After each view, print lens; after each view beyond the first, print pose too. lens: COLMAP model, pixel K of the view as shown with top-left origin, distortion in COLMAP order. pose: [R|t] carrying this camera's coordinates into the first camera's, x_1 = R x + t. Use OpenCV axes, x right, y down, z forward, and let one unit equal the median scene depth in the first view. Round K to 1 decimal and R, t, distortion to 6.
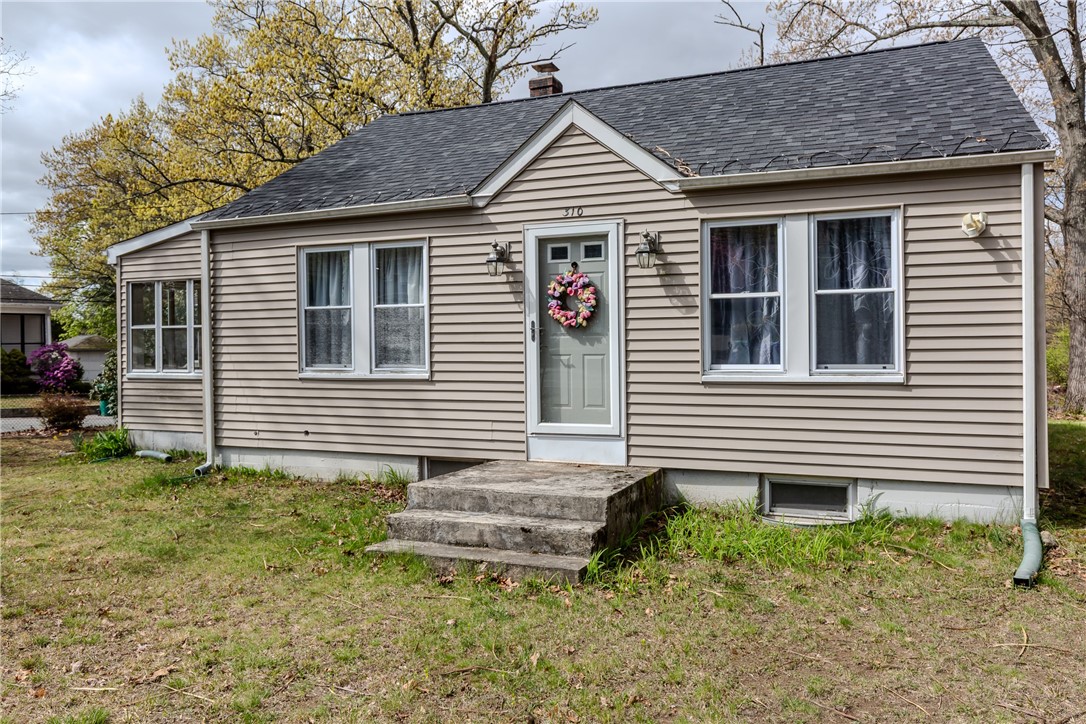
lens RADIAL K [[807.2, 0, 543.0], [0, 807.2, 362.0], [0, 0, 1]] dist [0.000255, -0.004357]
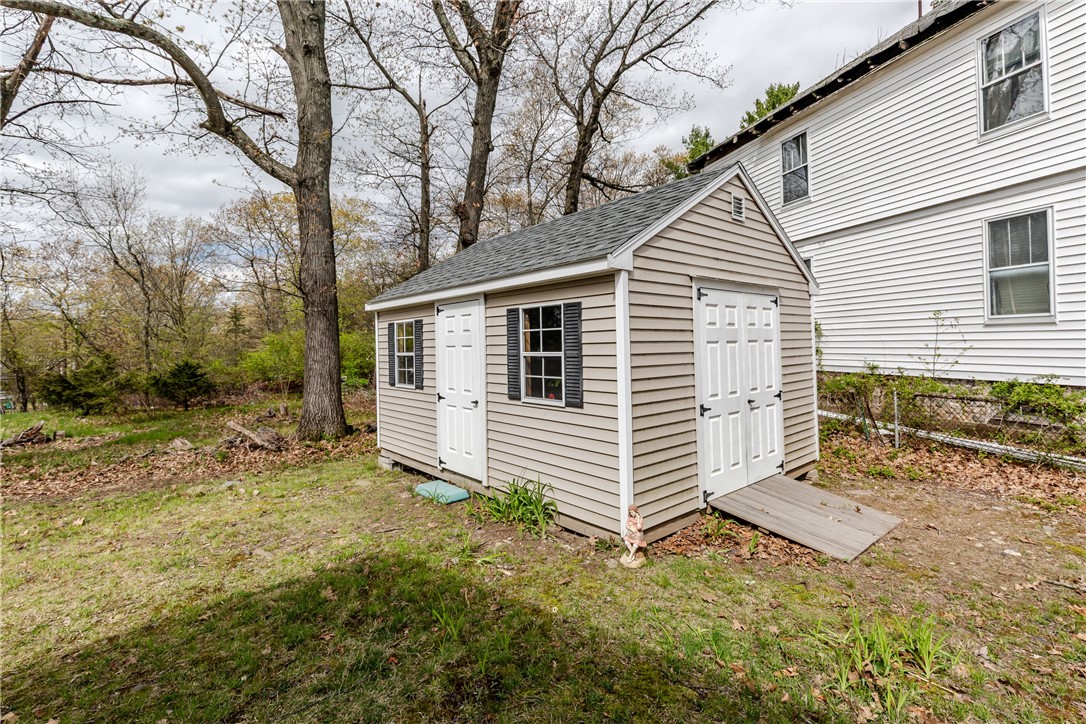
lens RADIAL K [[496.1, 0, 543.3], [0, 496.1, 332.9], [0, 0, 1]] dist [-0.000364, -0.000112]
pose [[0.447970, 0.020428, 0.893815, 1.051733], [0.029551, 0.998854, -0.037640, -0.028860], [-0.893560, 0.043275, 0.446853, 1.852256]]
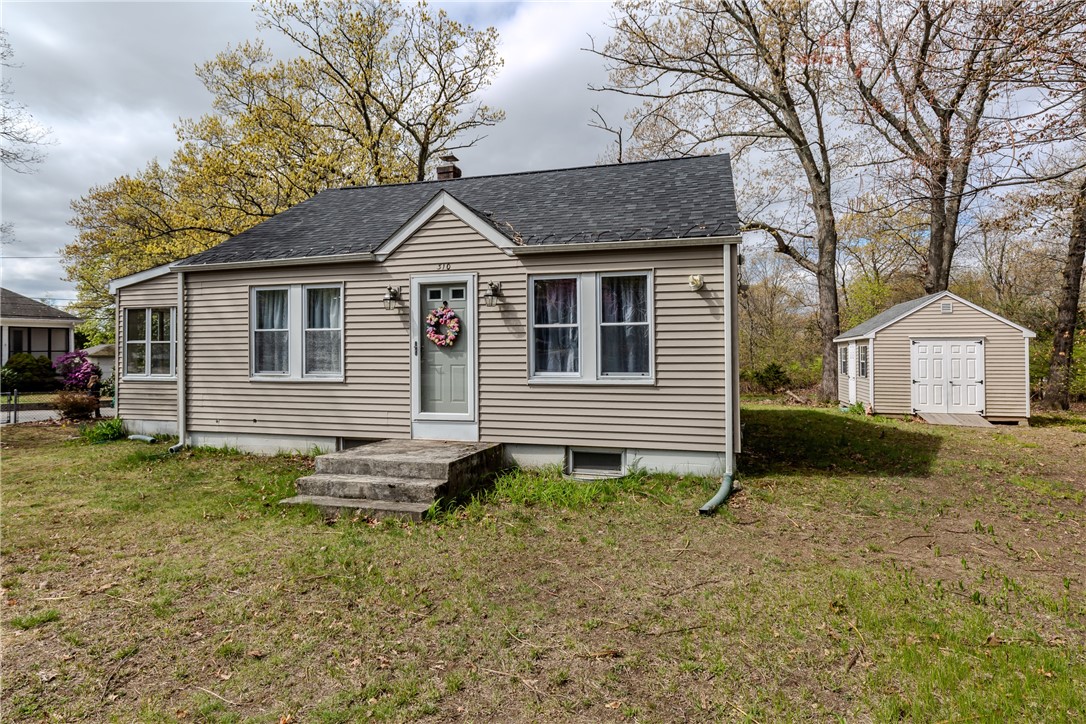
lens RADIAL K [[601.6, 0, 547.1], [0, 601.6, 352.2], [0, 0, 1]] dist [-0.003469, -0.000643]
pose [[0.993646, 0.004069, 0.112481, 0.099445], [-0.001627, 0.999761, -0.021791, -0.008801], [-0.112543, 0.021469, 0.993415, -0.090194]]
